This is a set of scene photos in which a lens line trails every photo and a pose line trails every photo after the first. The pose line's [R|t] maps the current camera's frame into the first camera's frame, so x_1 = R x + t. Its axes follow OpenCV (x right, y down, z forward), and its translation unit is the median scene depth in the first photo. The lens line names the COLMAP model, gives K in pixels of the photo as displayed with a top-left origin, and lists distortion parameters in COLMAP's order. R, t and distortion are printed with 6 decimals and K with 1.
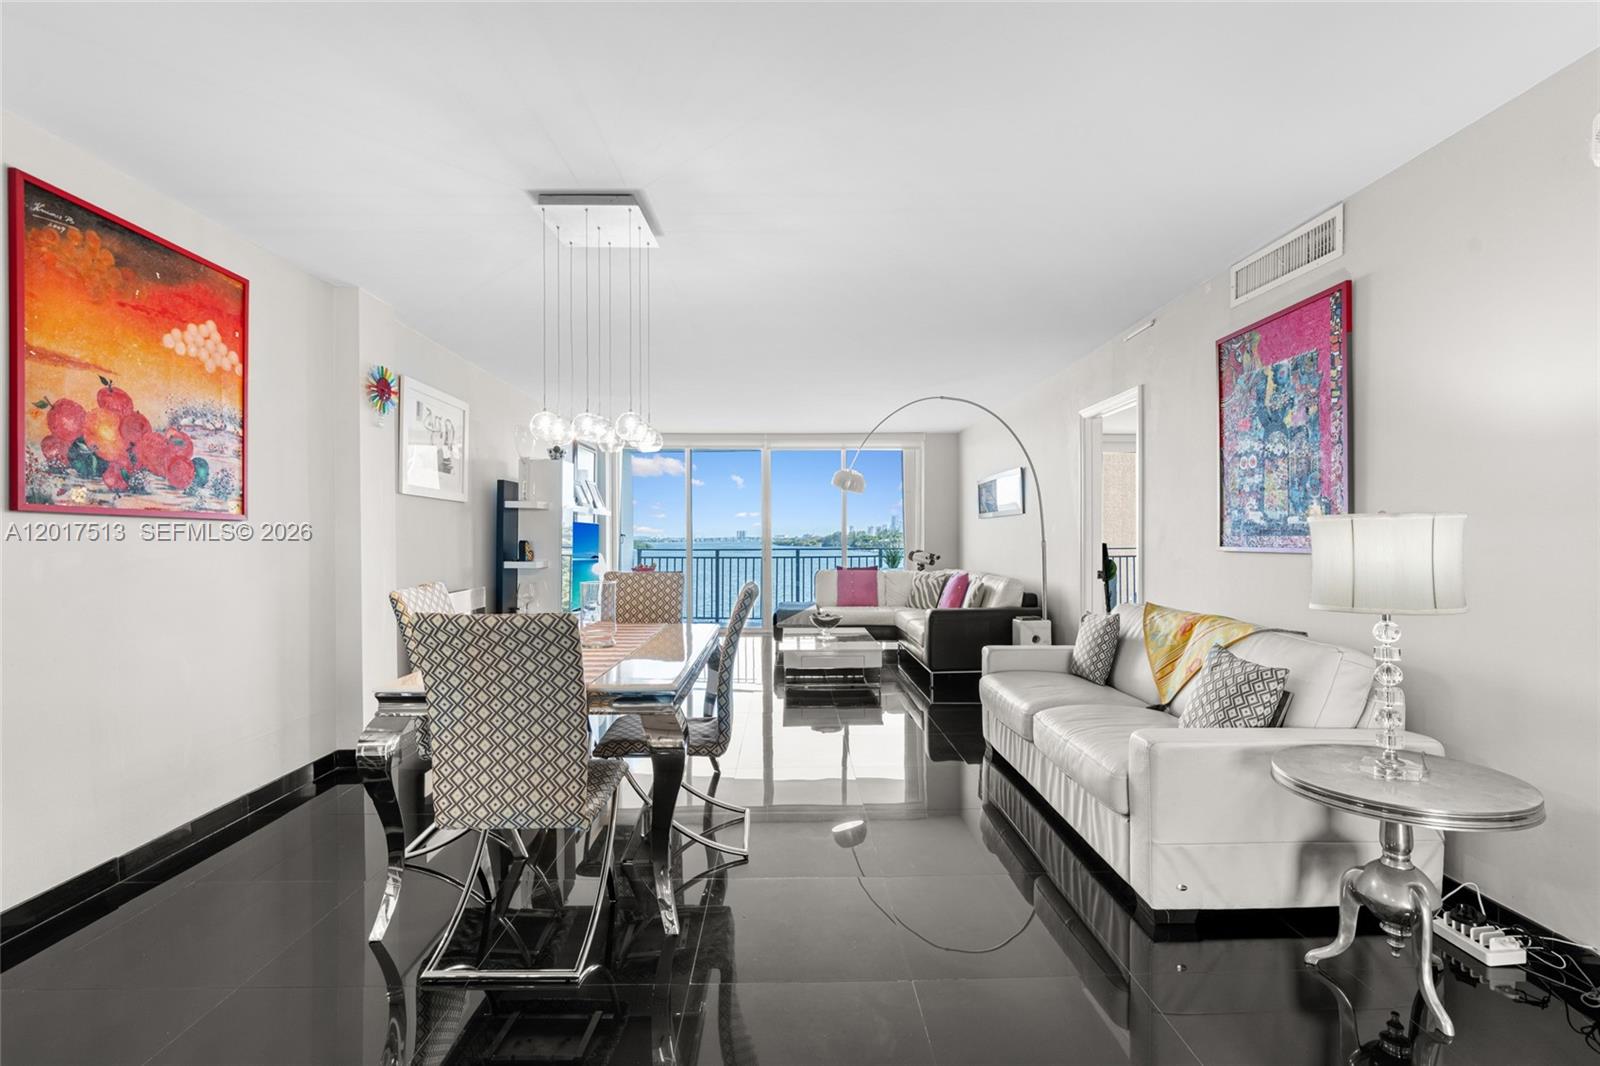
lens RADIAL K [[727.6, 0, 803.4], [0, 727.6, 540.6], [0, 0, 1]] dist [-0.013603, 0.005399]
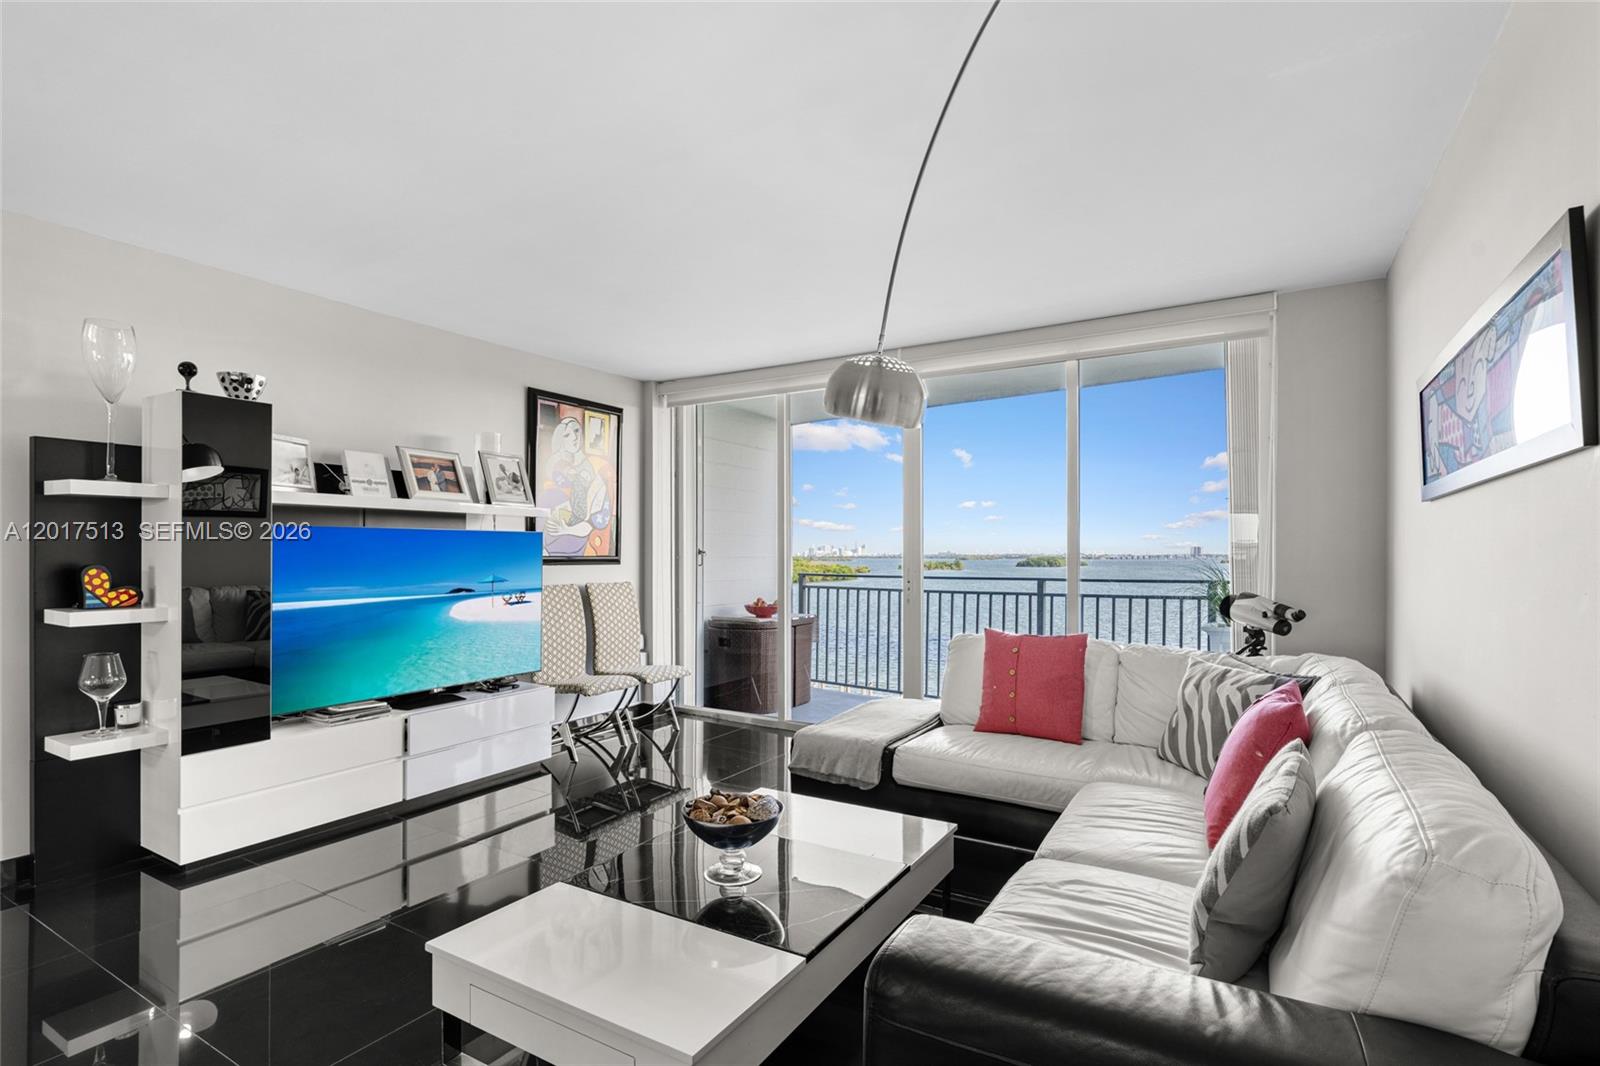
lens RADIAL K [[762.3, 0, 812.1], [0, 762.3, 554.4], [0, 0, 1]] dist [-0.003269, 0.001140]
pose [[0.848745, 0.001255, -0.528801, 0.513611], [-0.003007, 0.999992, -0.002454, -0.014916], [0.528794, 0.003673, 0.848742, 1.578921]]
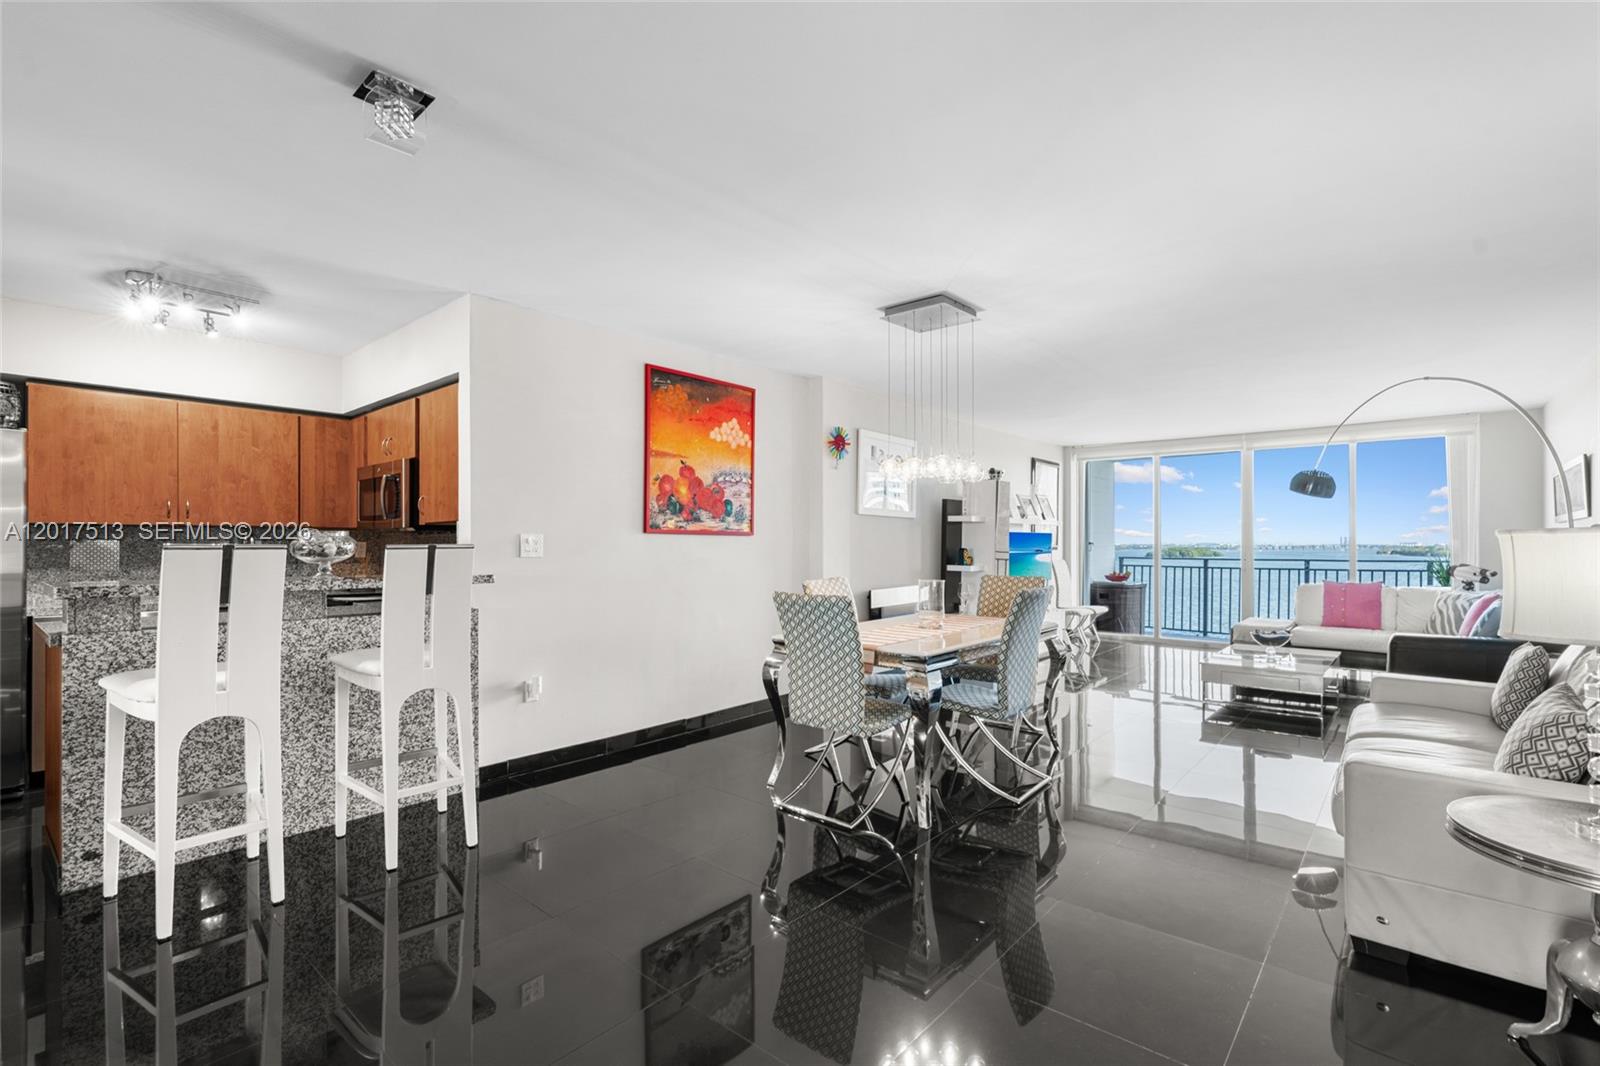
lens RADIAL K [[727.6, 0, 801.7], [0, 727.6, 542.3], [0, 0, 1]] dist [-0.013603, 0.005399]
pose [[0.743412, 0.002572, -0.668829, 0.433387], [-0.006987, 0.999968, -0.003921, -0.006379], [0.668798, 0.007588, 0.743406, -0.162629]]
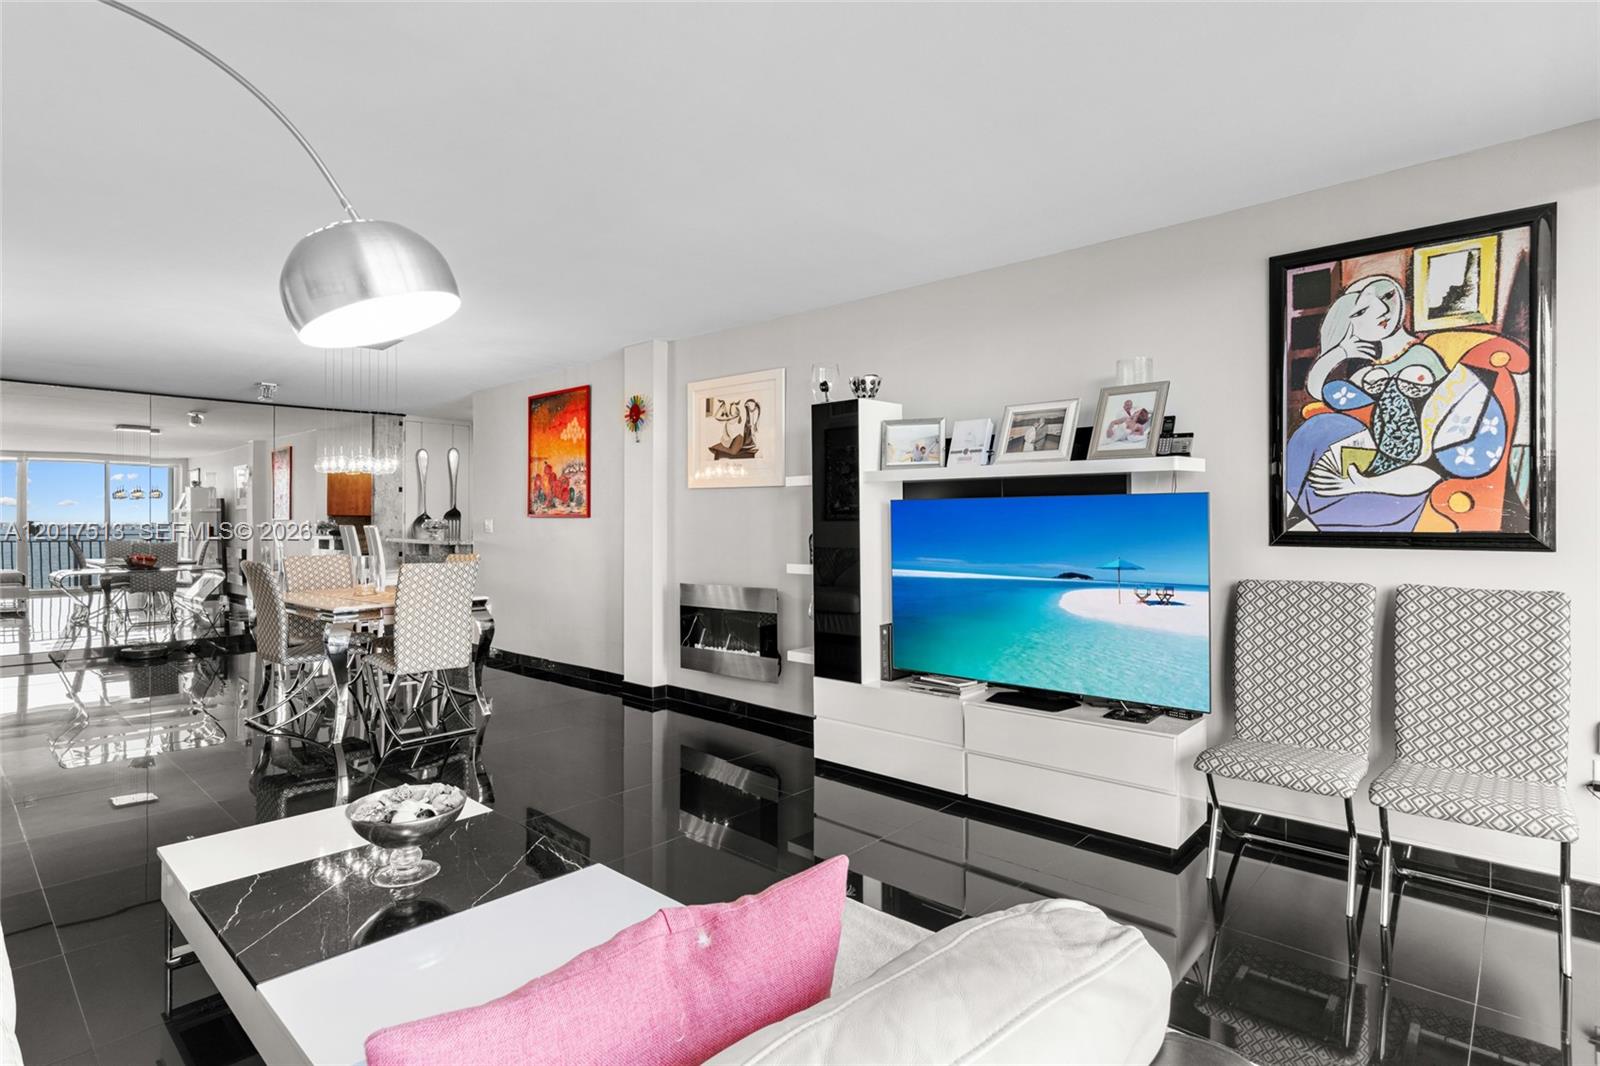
lens RADIAL K [[806.9, 0, 800.8], [0, 806.9, 515.8], [0, 0, 1]] dist [-0.013510, -0.002157]
pose [[-0.695950, 0.000512, -0.718090, 0.323307], [-0.000222, 1.000000, 0.000929, -0.035405], [0.718090, 0.000806, -0.695949, 2.886901]]
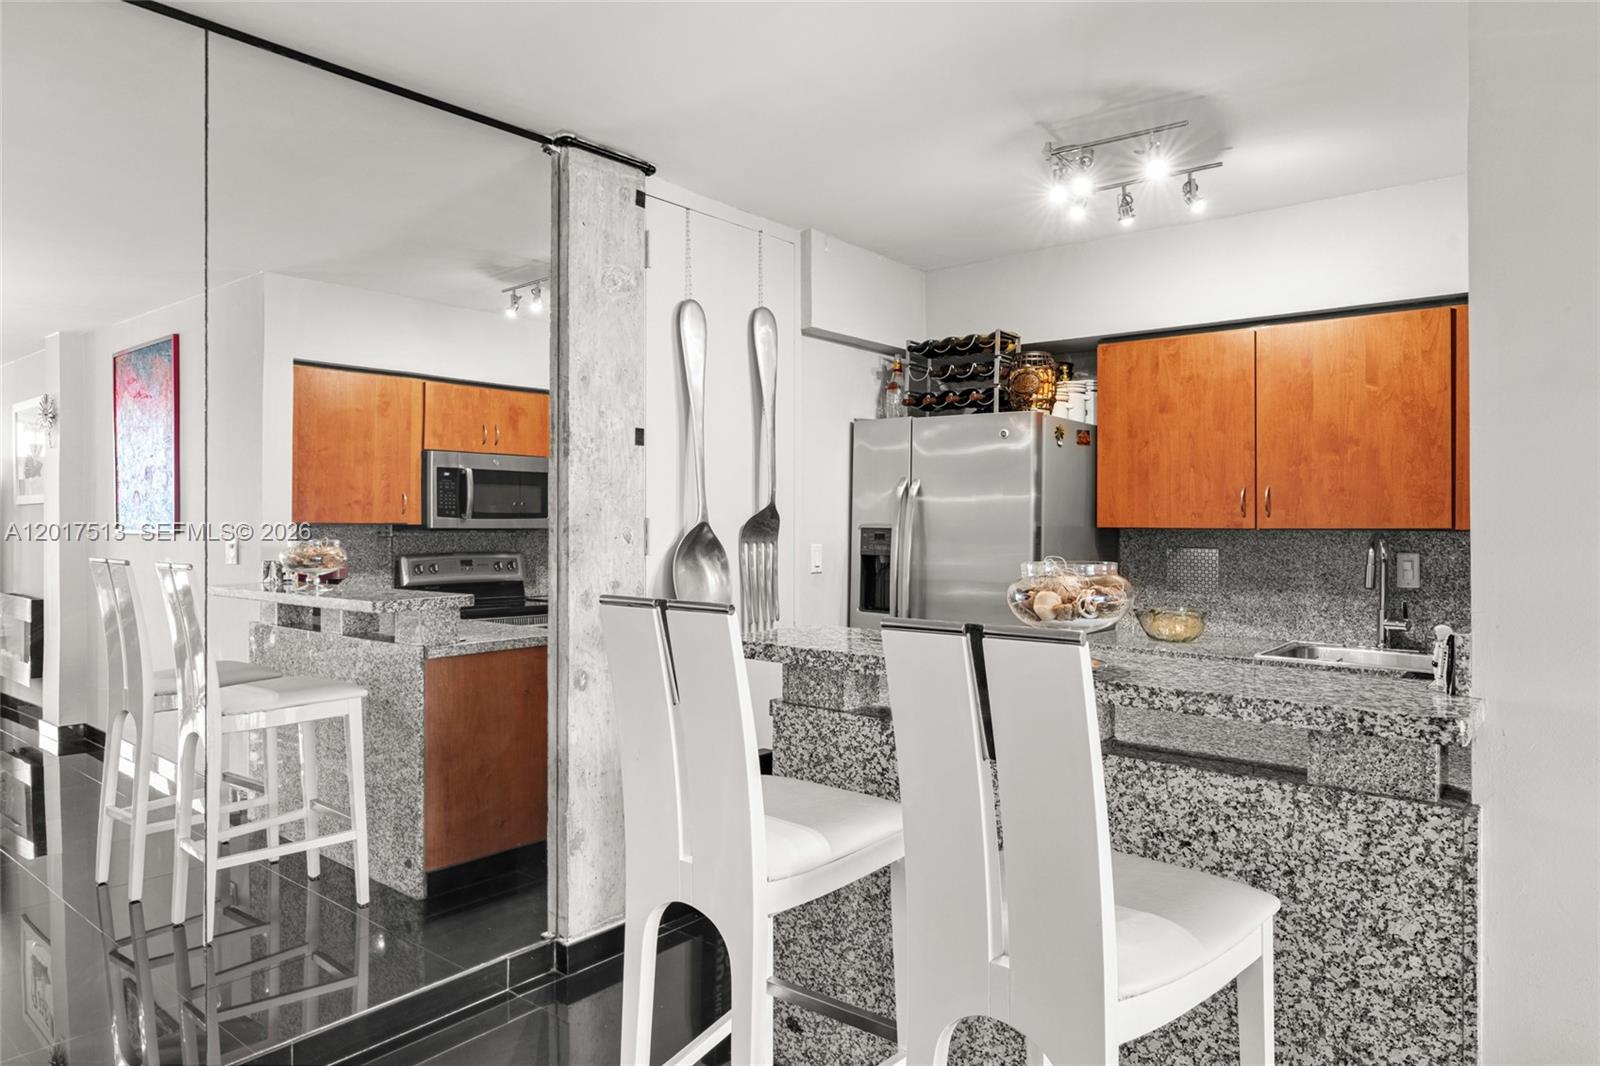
lens RADIAL K [[998.5, 0, 802.5], [0, 998.5, 518.3], [0, 0, 1]] dist [-0.013815, 0.001199]
pose [[-0.654312, 0.001531, -0.756223, -0.139449], [-0.004449, 0.999973, 0.005874, -0.053605], [0.756212, 0.007208, -0.654287, 0.441586]]
